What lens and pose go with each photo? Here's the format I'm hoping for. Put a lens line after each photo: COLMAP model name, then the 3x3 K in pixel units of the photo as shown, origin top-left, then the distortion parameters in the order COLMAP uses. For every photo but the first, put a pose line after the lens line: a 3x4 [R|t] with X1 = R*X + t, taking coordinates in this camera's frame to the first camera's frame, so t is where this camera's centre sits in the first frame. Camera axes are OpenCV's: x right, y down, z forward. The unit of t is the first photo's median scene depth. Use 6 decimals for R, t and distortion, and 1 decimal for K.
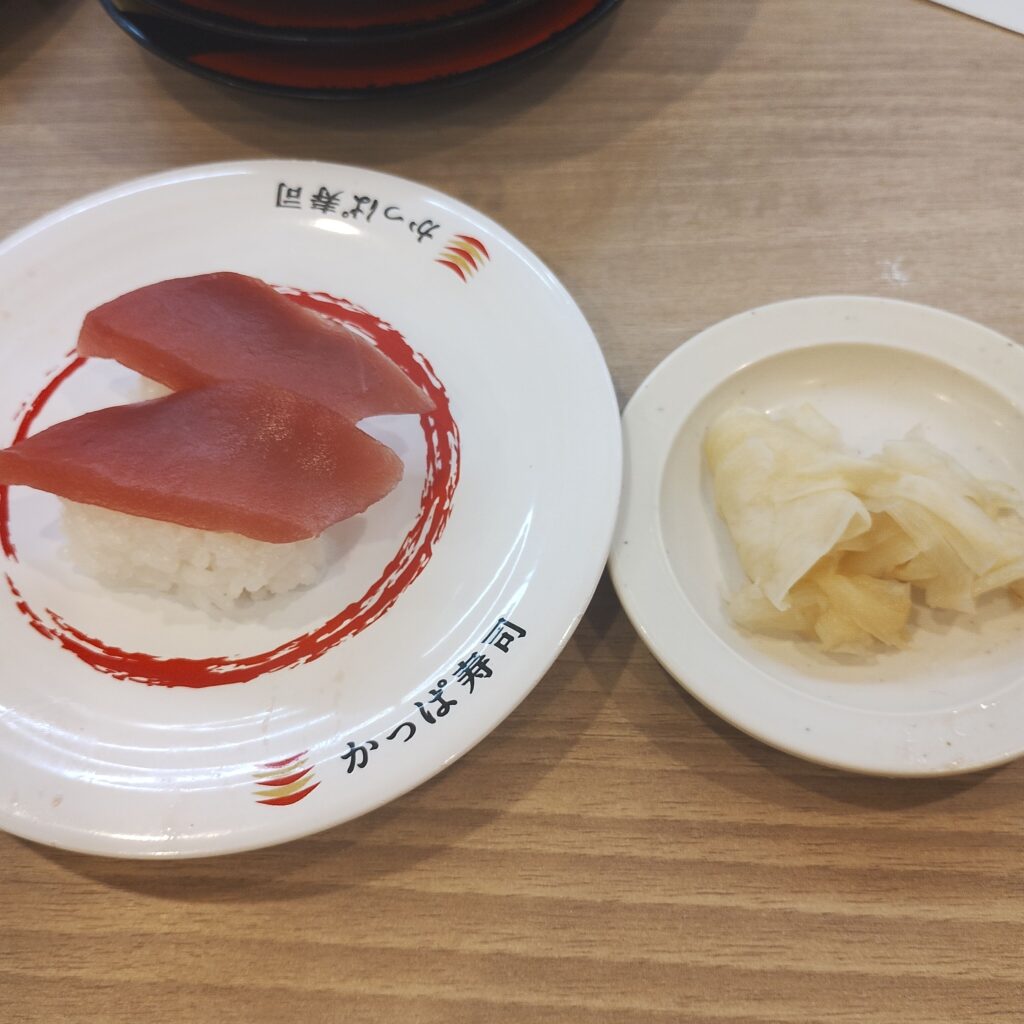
lens RADIAL K [[1129.7, 0, 512.0], [0, 1129.7, 512.0], [0, 0, 1]] dist [0.022052, -0.039147]
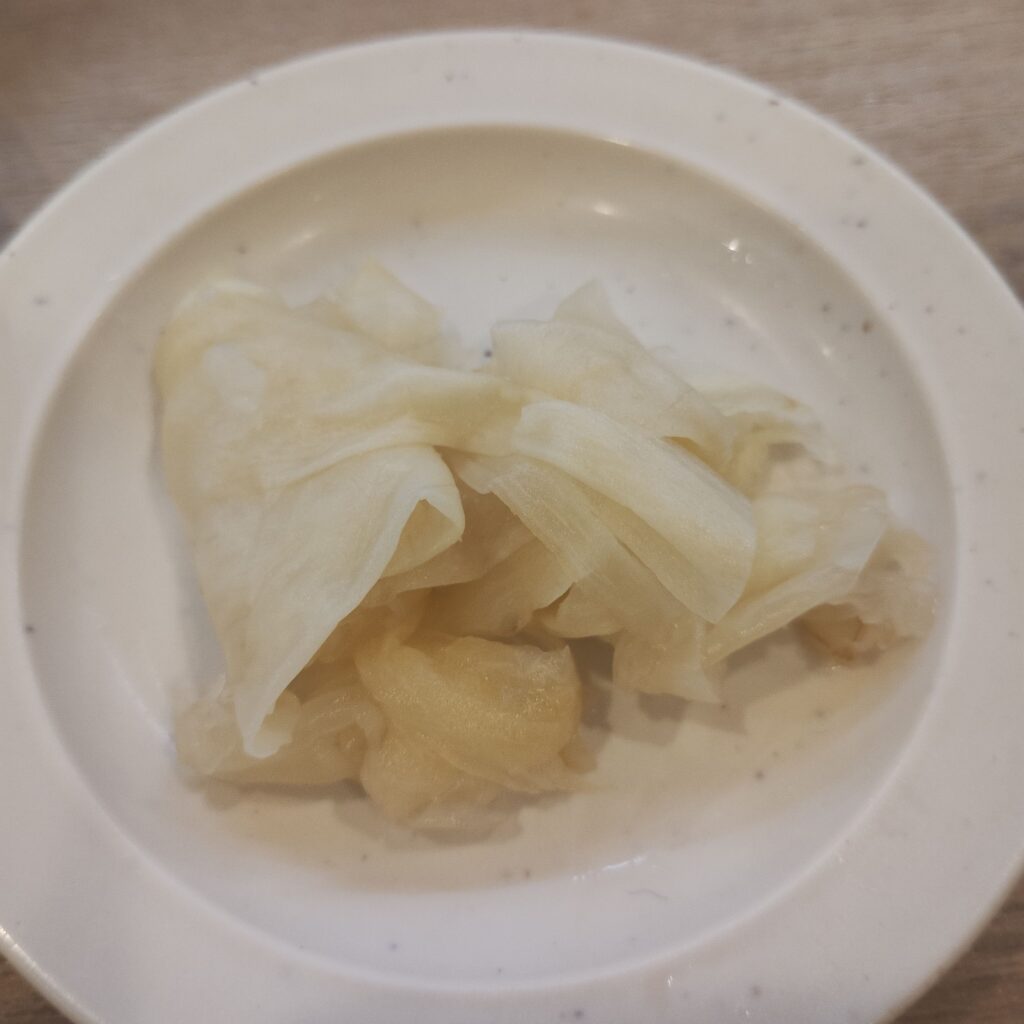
lens RADIAL K [[1150.8, 0, 512.0], [0, 1150.8, 512.0], [0, 0, 1]] dist [0.000273, -0.002549]
pose [[0.990548, -0.107476, 0.085224, 0.289785], [0.101023, 0.991920, 0.076735, -0.024591], [-0.092782, -0.067400, 0.993403, 0.551512]]
